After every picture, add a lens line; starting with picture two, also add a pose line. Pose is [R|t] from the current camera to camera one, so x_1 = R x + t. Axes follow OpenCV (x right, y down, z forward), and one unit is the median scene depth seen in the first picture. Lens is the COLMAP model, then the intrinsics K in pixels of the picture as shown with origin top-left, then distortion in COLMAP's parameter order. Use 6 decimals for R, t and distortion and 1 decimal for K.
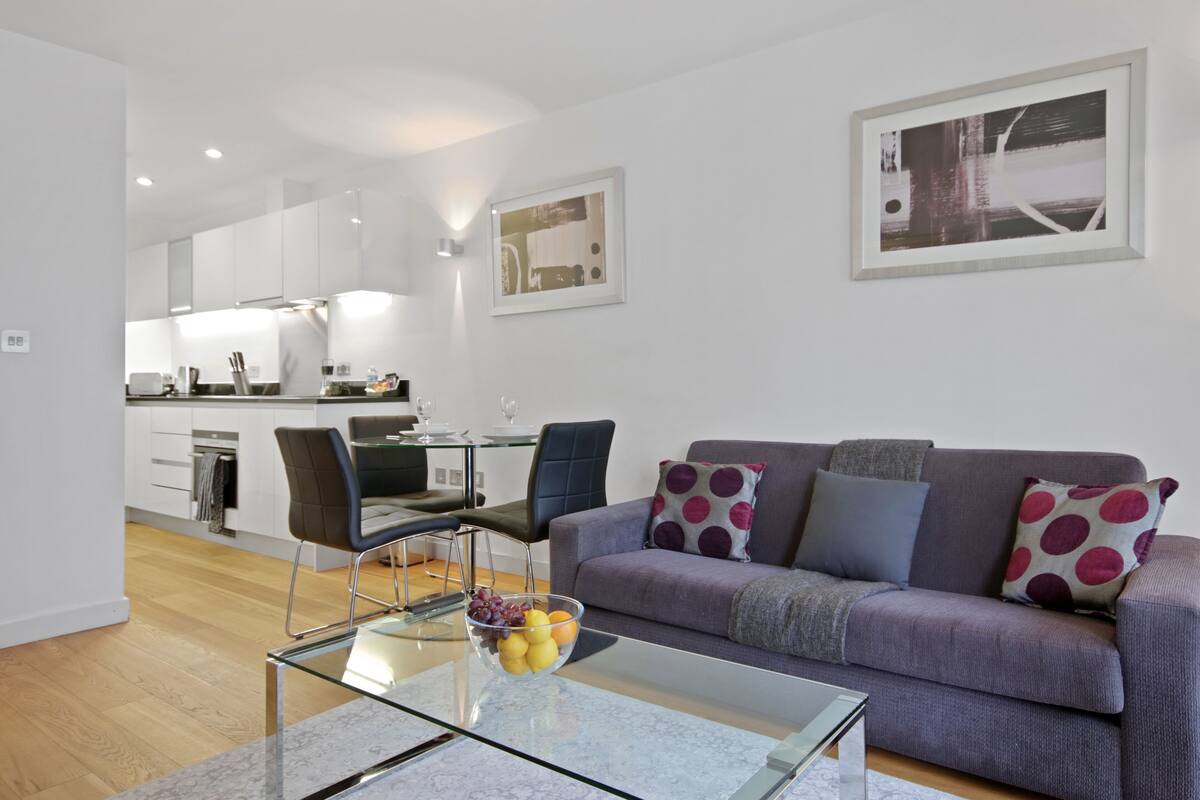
lens RADIAL K [[770.0, 0, 596.7], [0, 770.0, 389.3], [0, 0, 1]] dist [0.014644, 0.000454]
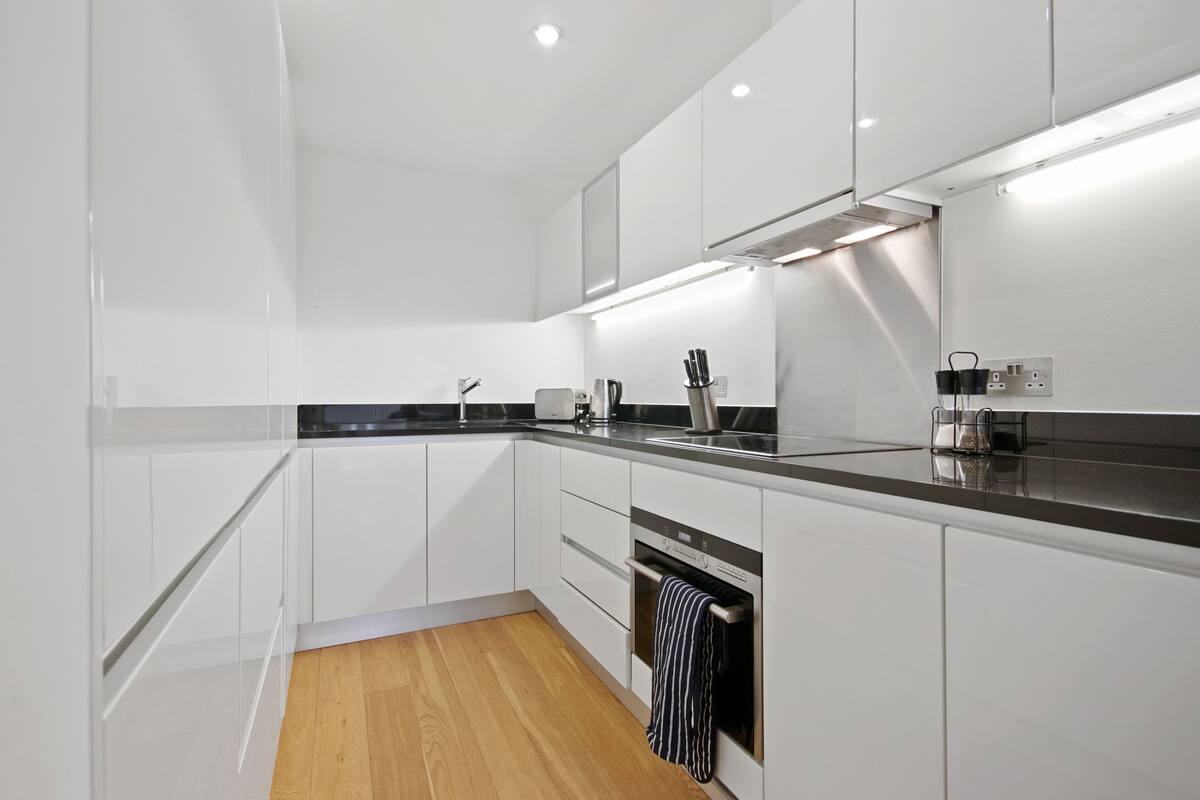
lens RADIAL K [[559.9, 0, 596.7], [0, 559.9, 402.3], [0, 0, 1]] dist [-0.003395, -0.000321]
pose [[0.894603, 0.003797, -0.446846, -0.343129], [0.001576, 0.999931, 0.011653, -0.015787], [0.446859, -0.011129, 0.894535, 0.601688]]
